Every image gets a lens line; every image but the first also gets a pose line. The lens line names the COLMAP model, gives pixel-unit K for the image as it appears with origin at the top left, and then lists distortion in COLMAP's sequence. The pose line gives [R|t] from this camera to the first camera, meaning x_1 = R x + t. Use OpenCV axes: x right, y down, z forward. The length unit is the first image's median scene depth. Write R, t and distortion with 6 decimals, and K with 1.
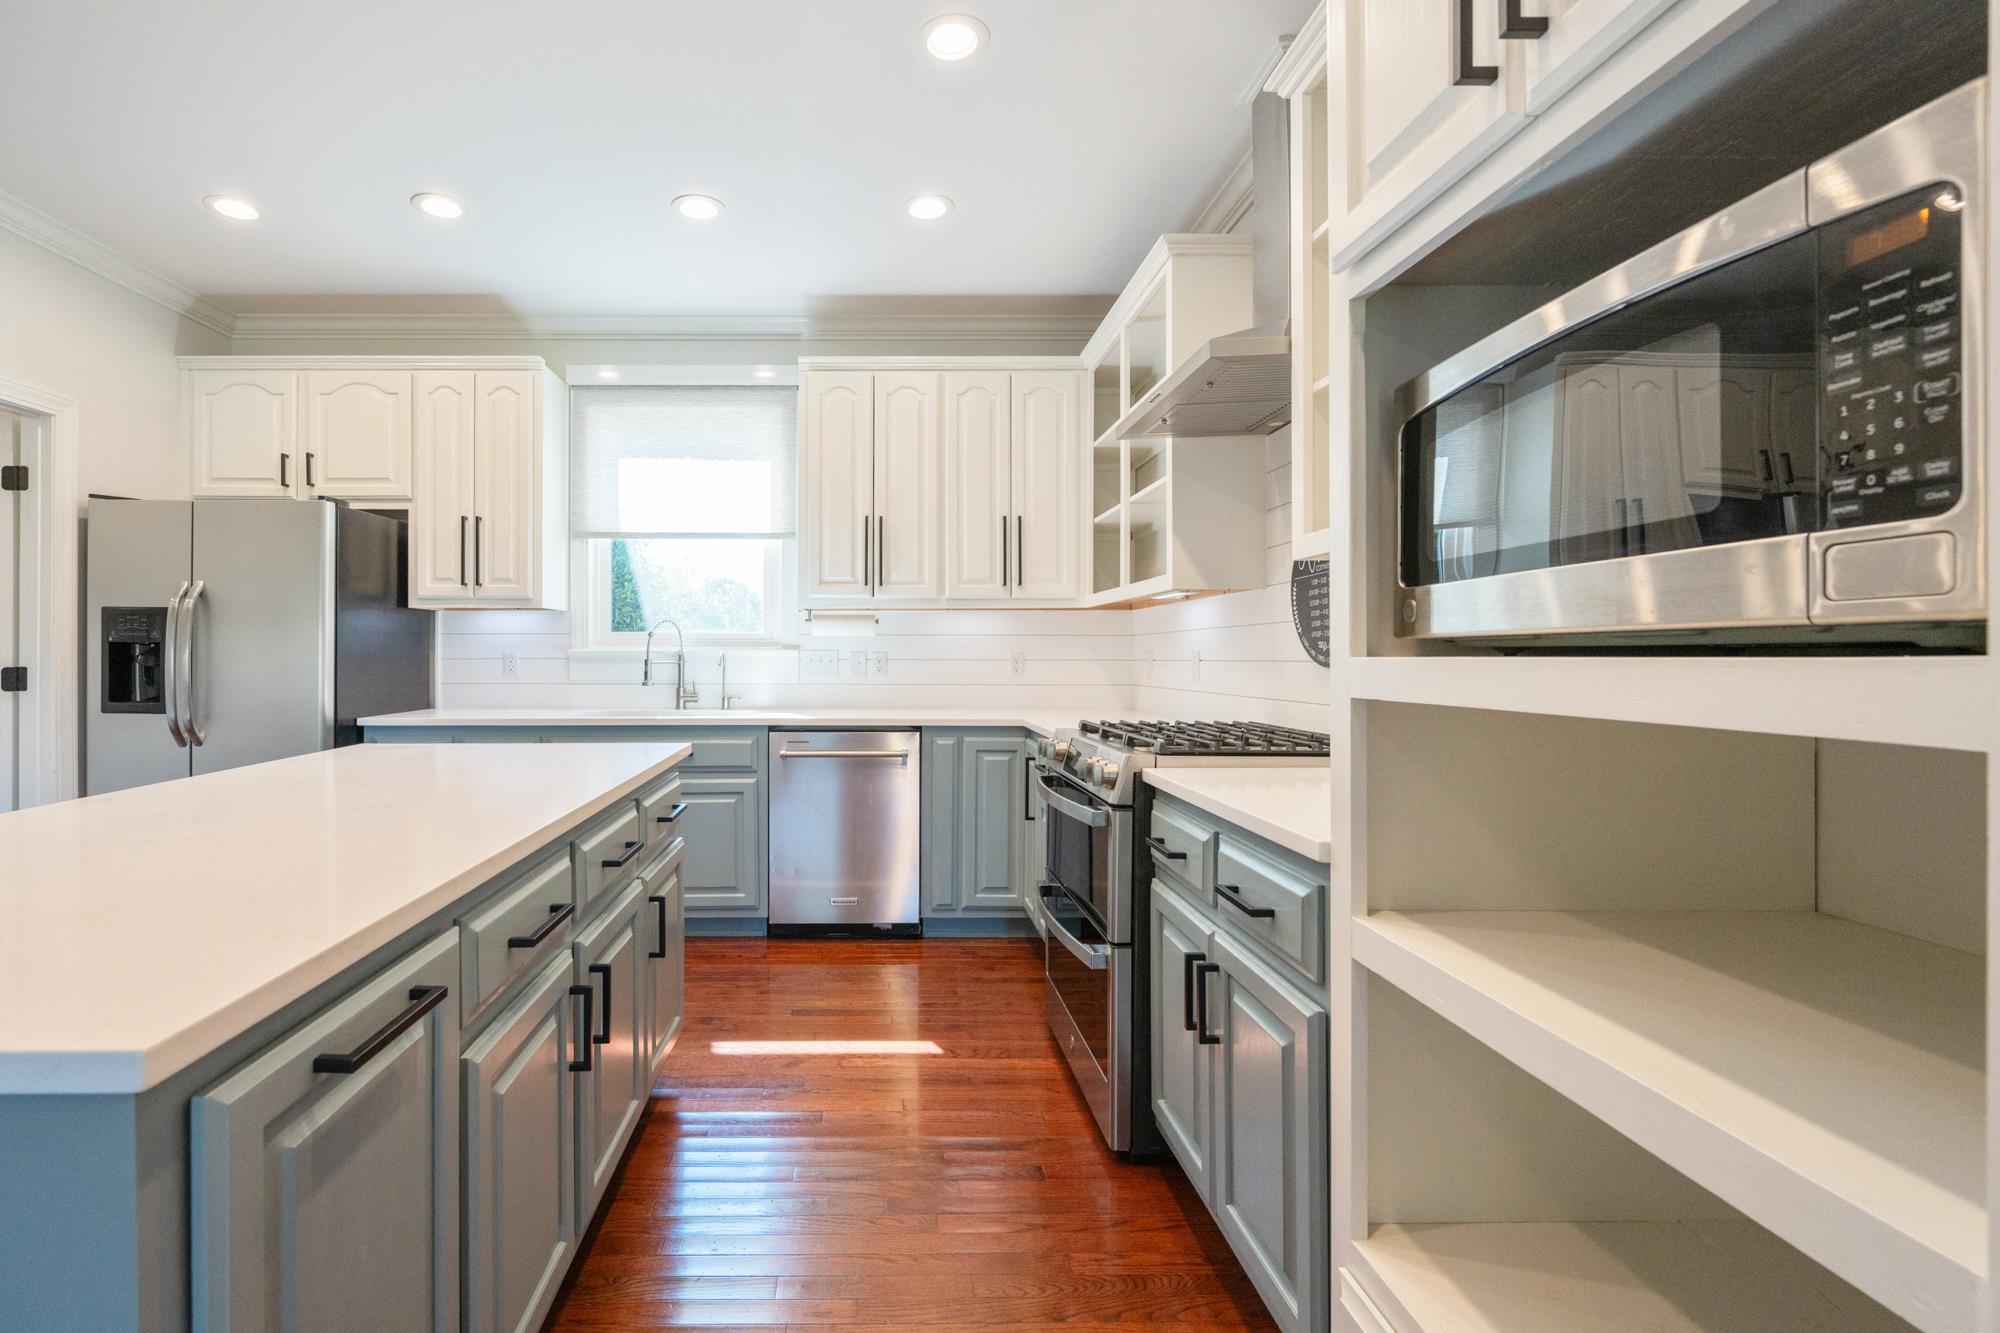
lens RADIAL K [[862.0, 0, 1000.0], [0, 862.0, 666.5], [0, 0, 1]] dist [-0.002369, -0.000215]
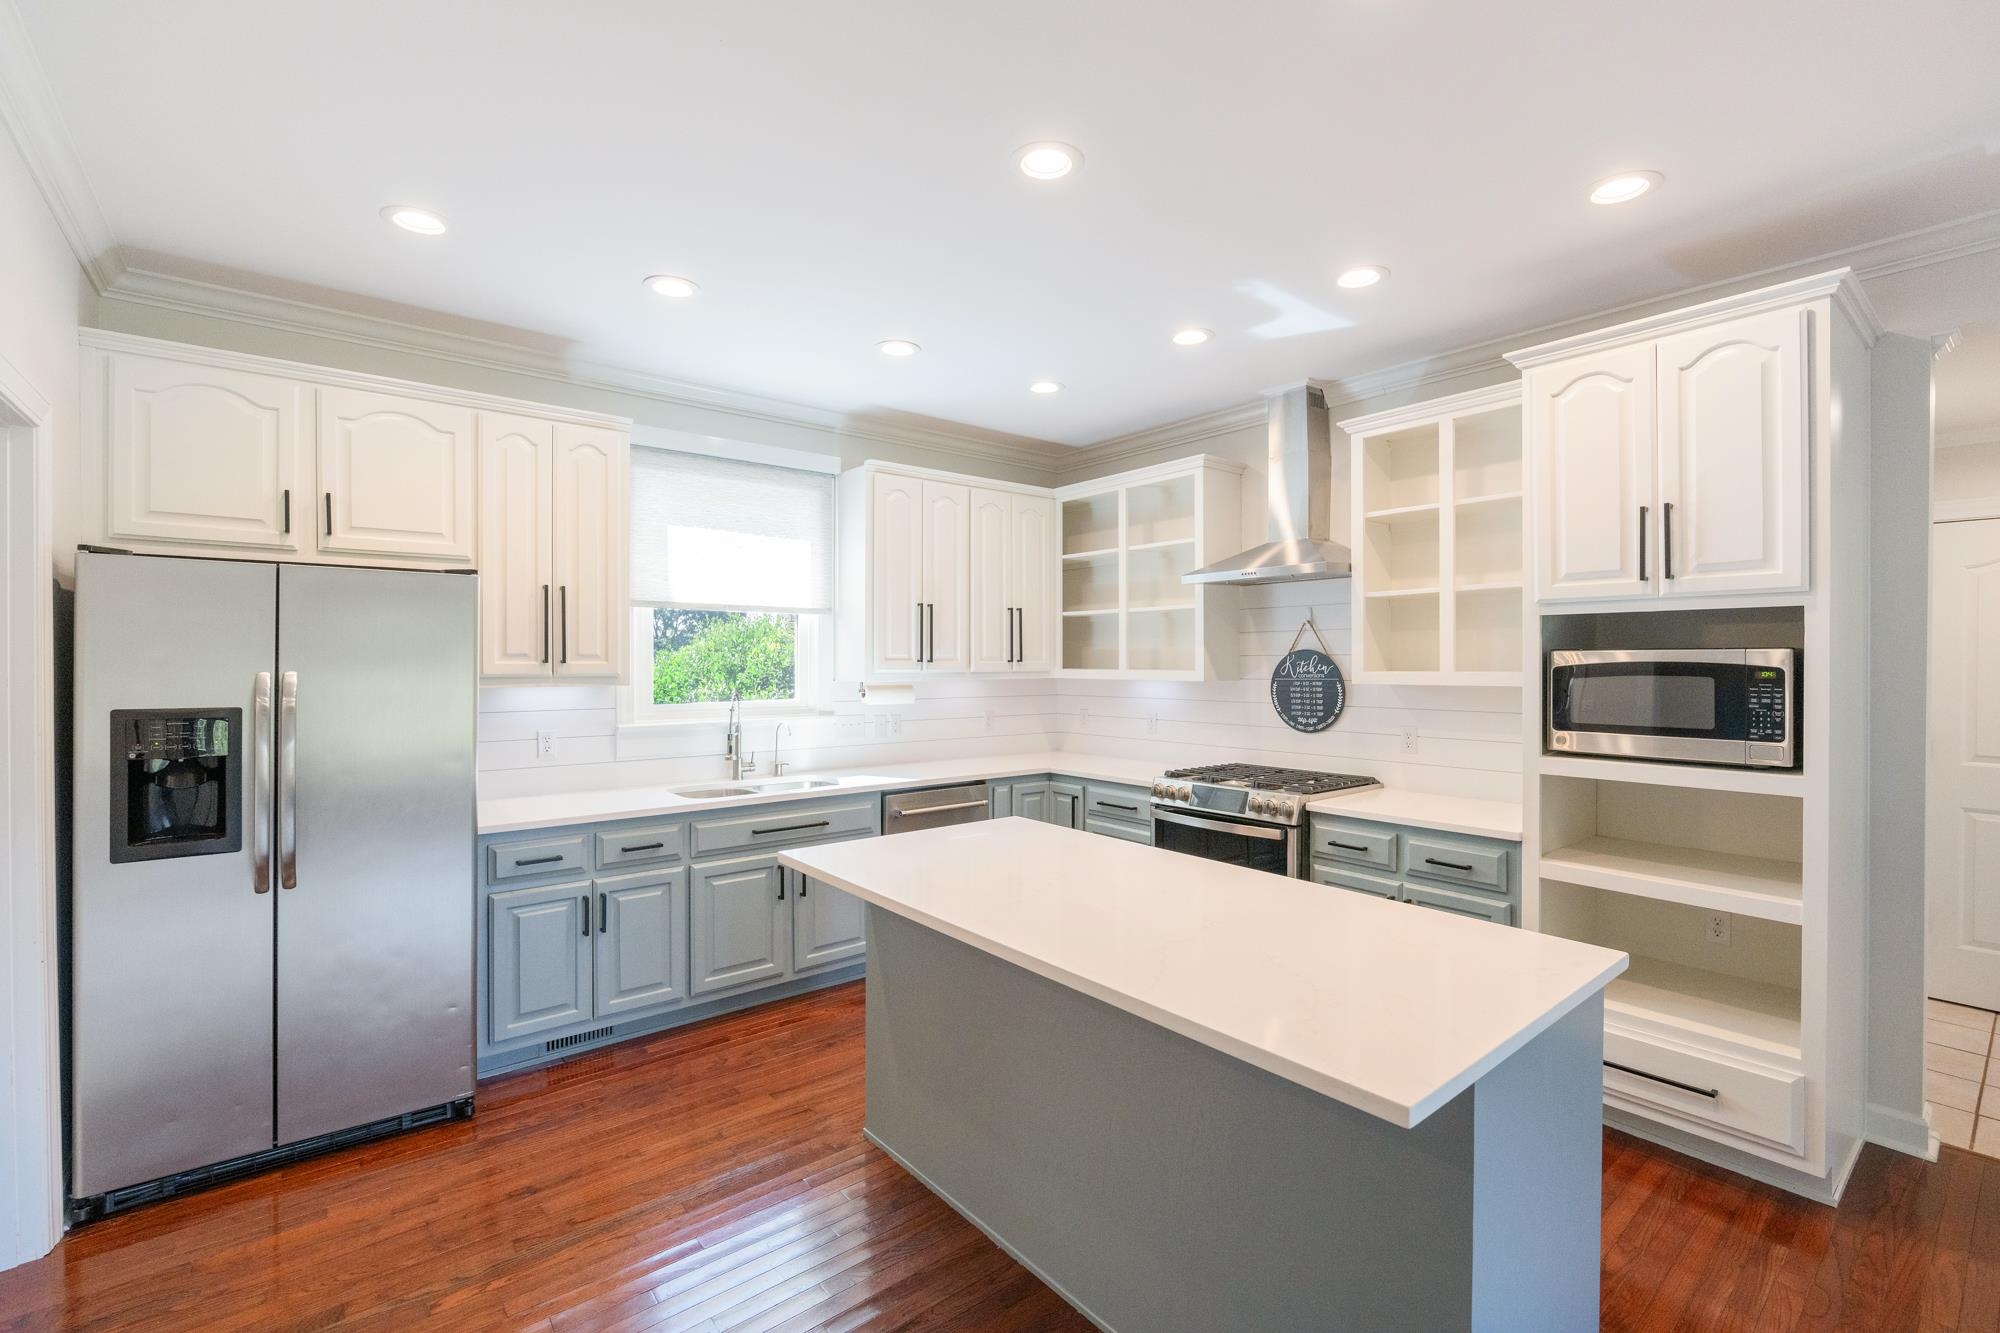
lens RADIAL K [[862.0, 0, 1000.0], [0, 862.0, 666.5], [0, 0, 1]] dist [-0.002369, -0.000215]
pose [[0.776795, -0.003424, 0.629745, -0.821978], [-0.004300, 0.999933, 0.010740, -0.102512], [-0.629739, -0.011051, 0.776728, 0.015635]]
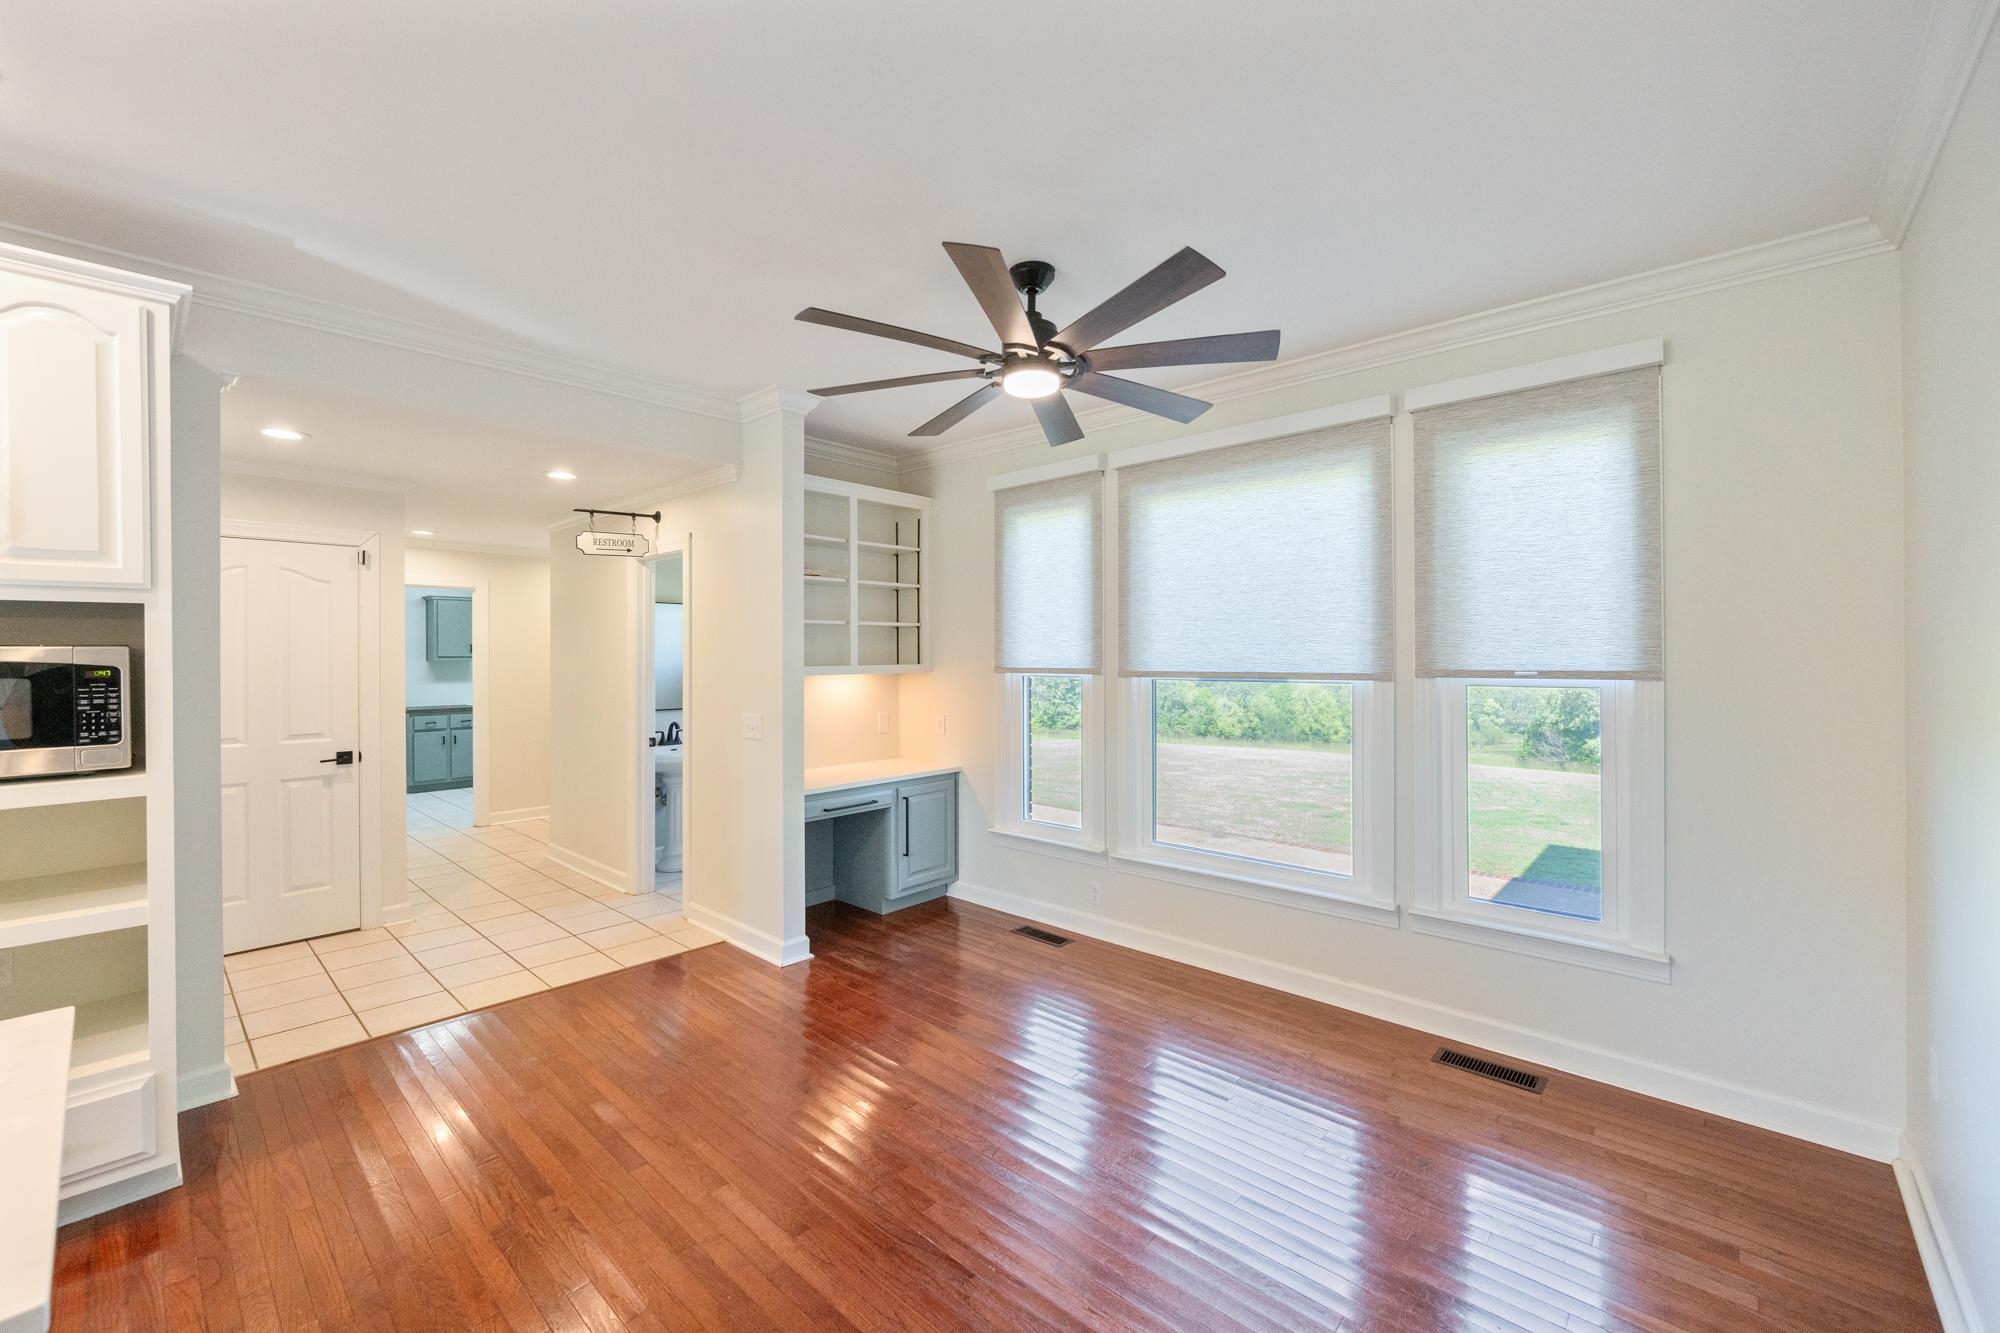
lens RADIAL K [[803.2, 0, 999.2], [0, 803.2, 654.6], [0, 0, 1]] dist [-0.001112, -0.000037]
pose [[-0.732178, 0.003934, 0.681102, -0.824231], [0.005172, 0.999987, -0.000216, -0.101958], [-0.681093, 0.003364, -0.732189, 0.158029]]
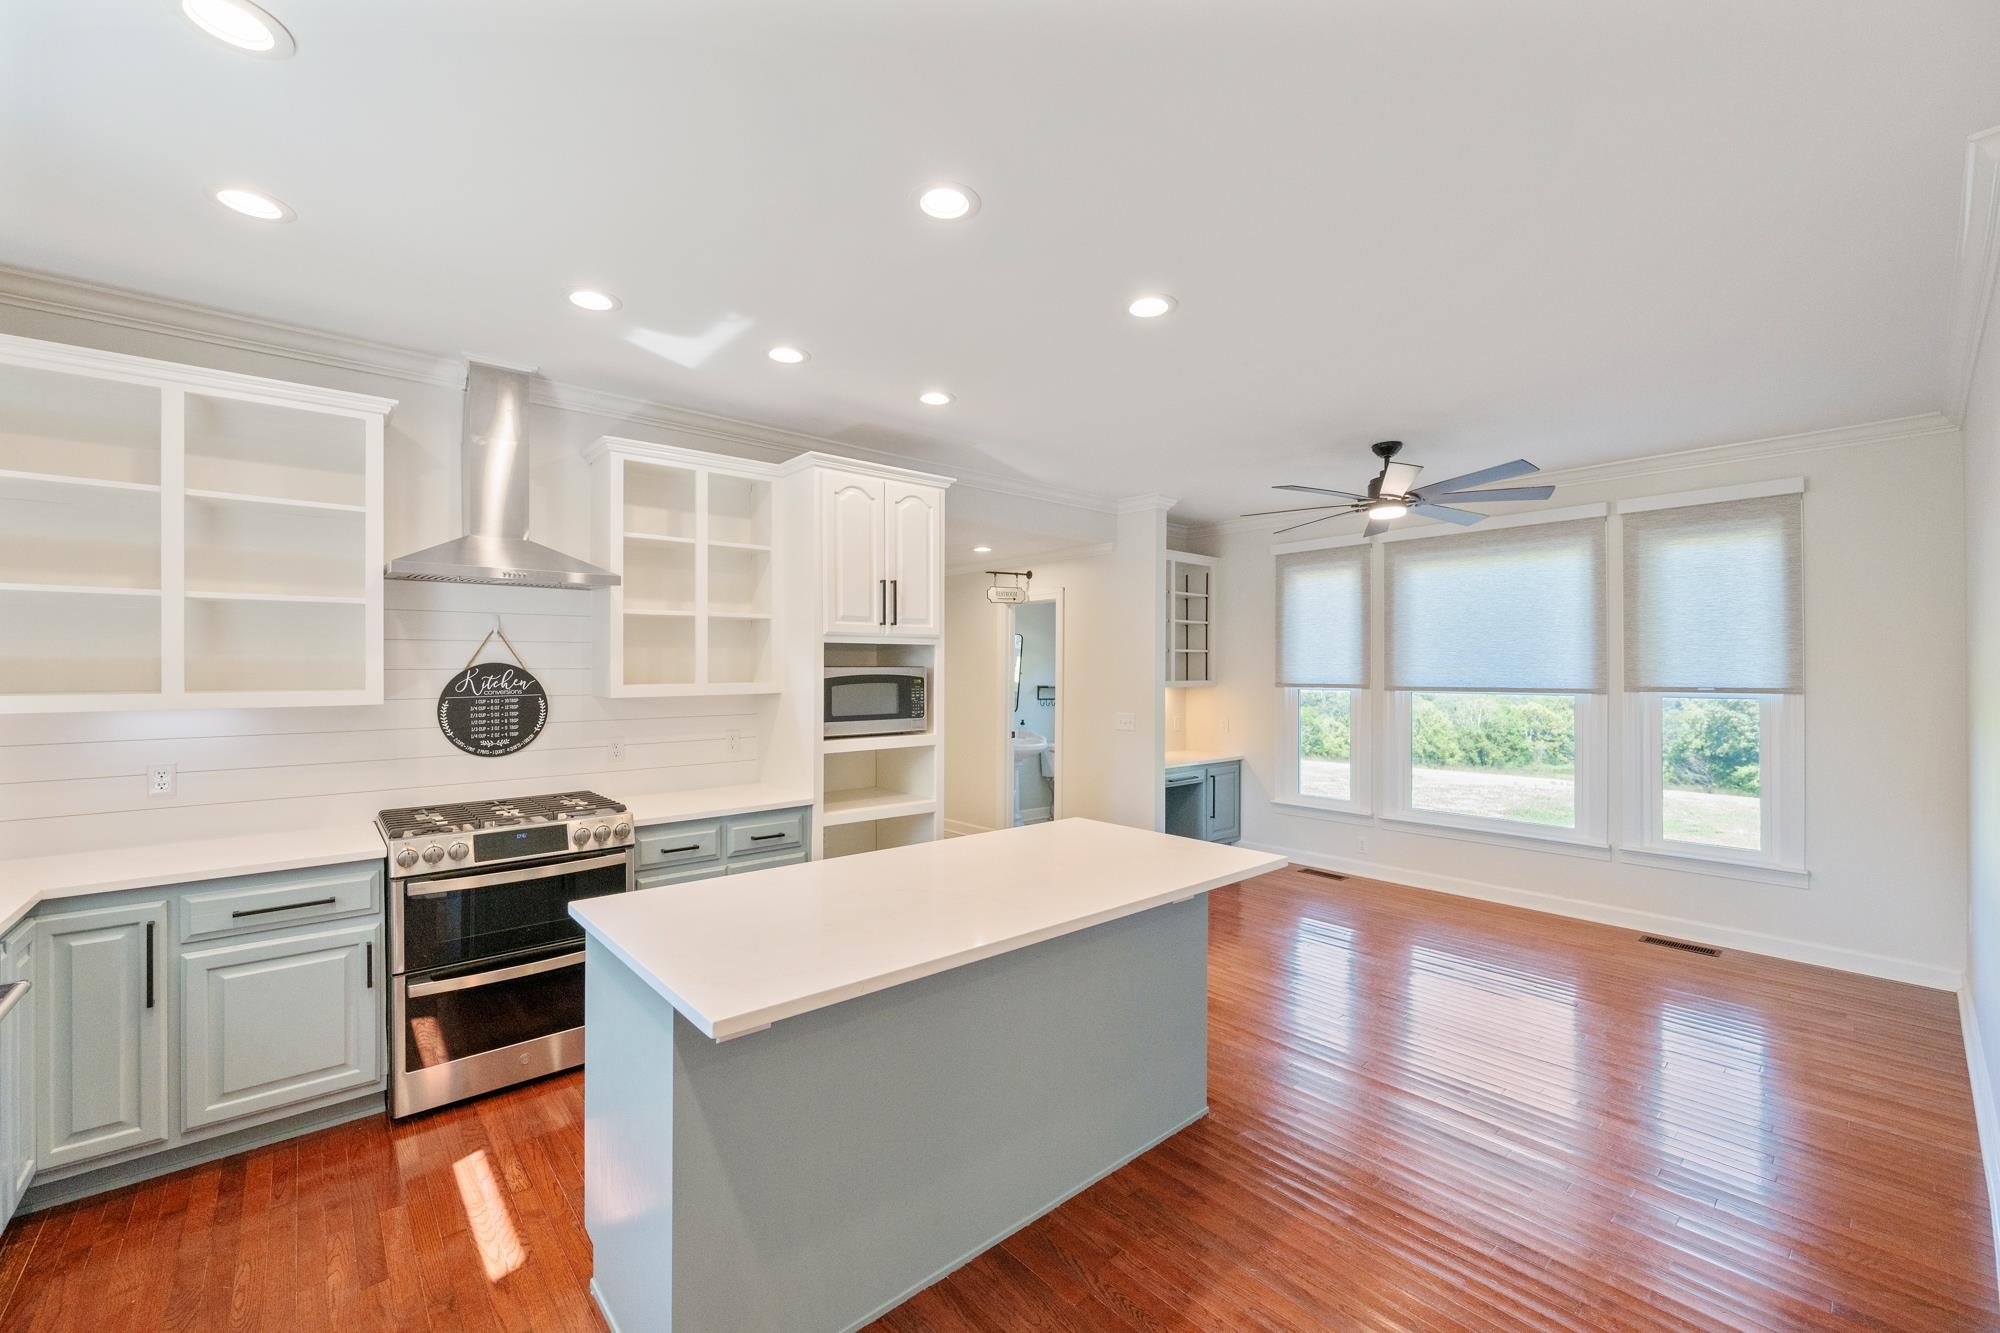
lens RADIAL K [[808.1, 0, 1000.0], [0, 808.1, 666.5], [0, 0, 1]] dist [-0.000785, -0.000064]
pose [[-0.655331, 0.004064, 0.755331, -0.898259], [-0.001938, 0.999973, -0.007062, -0.104786], [-0.755340, -0.006092, -0.655305, 0.943023]]
